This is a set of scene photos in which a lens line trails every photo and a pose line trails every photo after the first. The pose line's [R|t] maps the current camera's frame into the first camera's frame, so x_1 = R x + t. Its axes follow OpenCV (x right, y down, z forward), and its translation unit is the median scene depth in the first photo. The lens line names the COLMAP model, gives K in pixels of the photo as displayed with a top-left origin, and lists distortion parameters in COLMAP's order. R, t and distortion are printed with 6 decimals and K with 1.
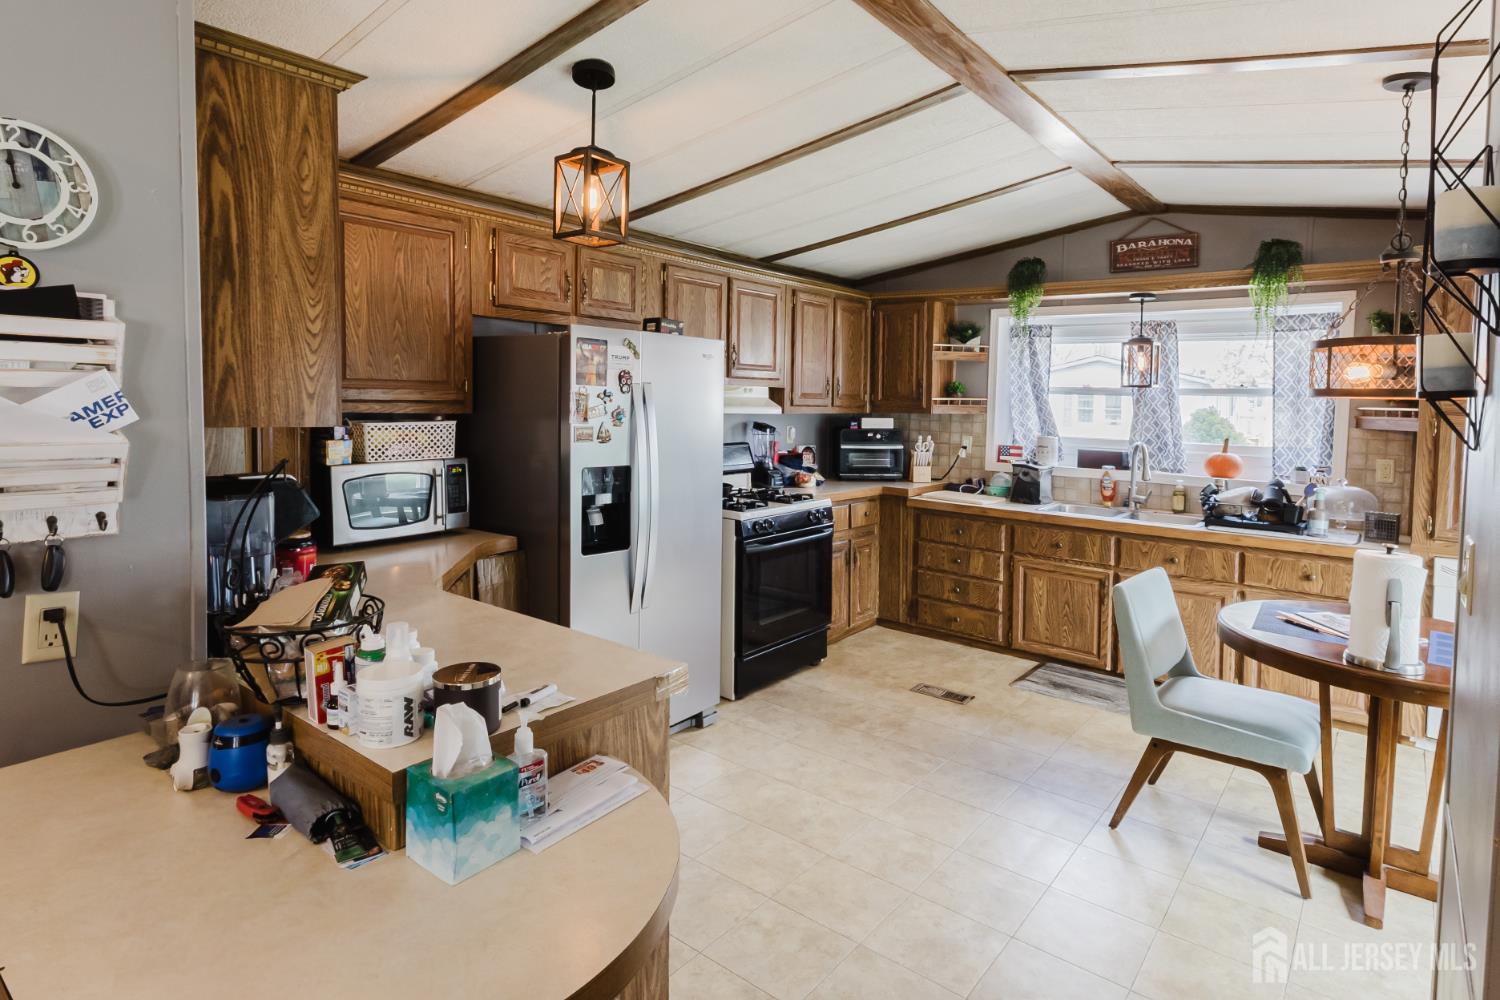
lens RADIAL K [[819.6, 0, 744.8], [0, 819.6, 491.9], [0, 0, 1]] dist [-0.003564, -0.001743]
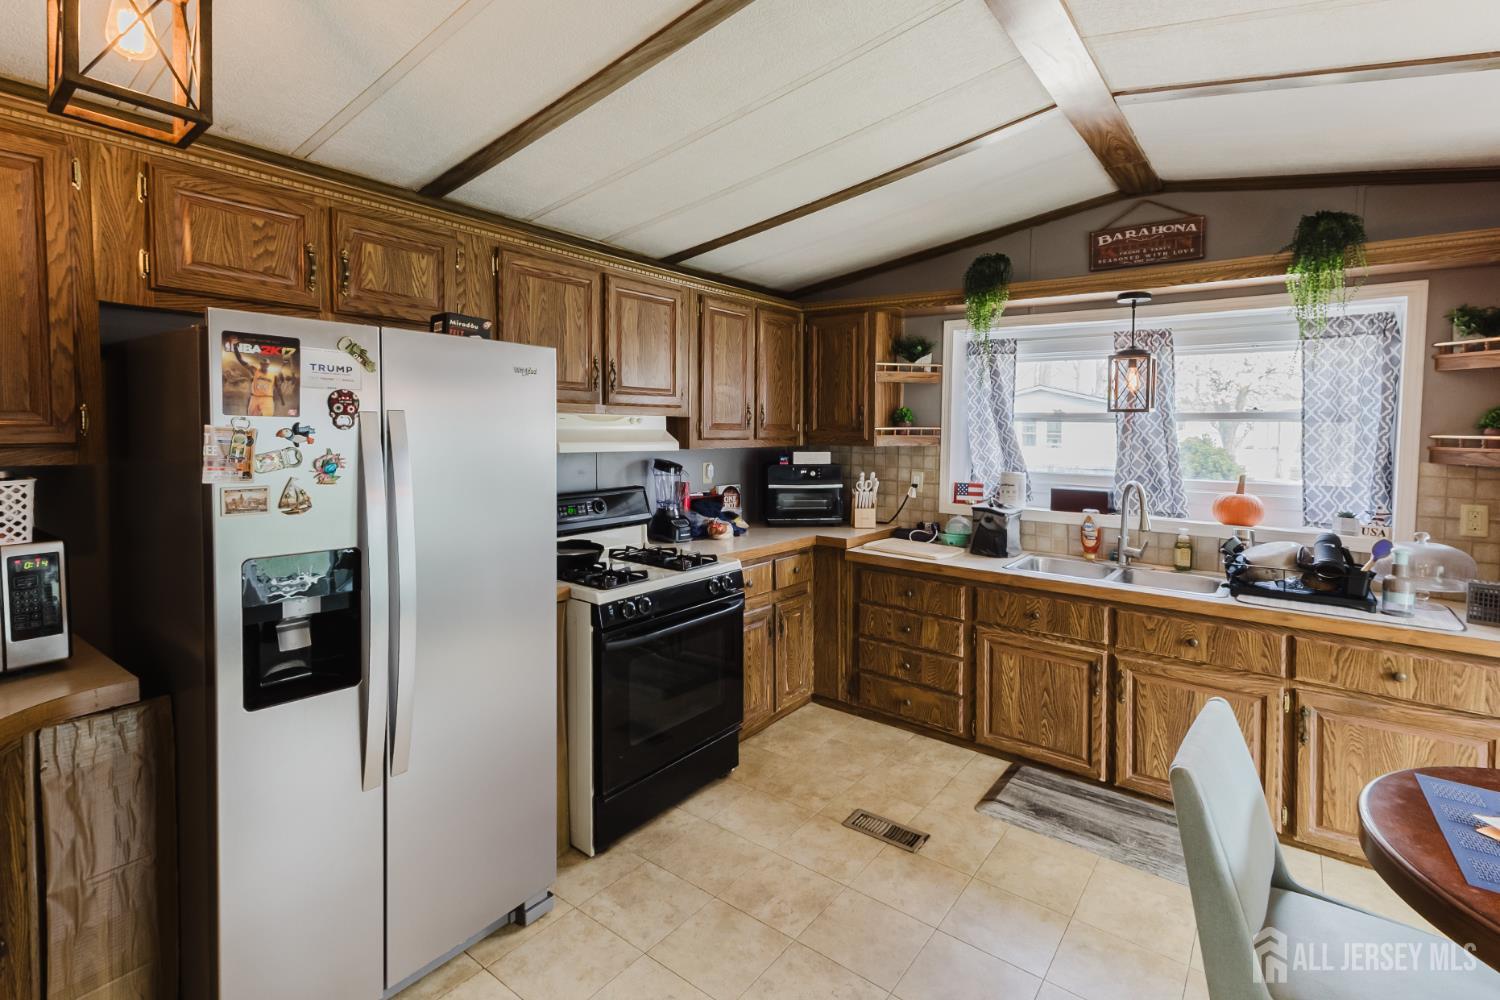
lens RADIAL K [[688.4, 0, 753.5], [0, 688.4, 505.2], [0, 0, 1]] dist [0.002695, 0.000505]
pose [[0.999683, -0.012263, 0.022002, 0.107447], [0.012247, 0.999925, 0.000886, -0.045759], [-0.022011, -0.000617, 0.999758, 0.367053]]
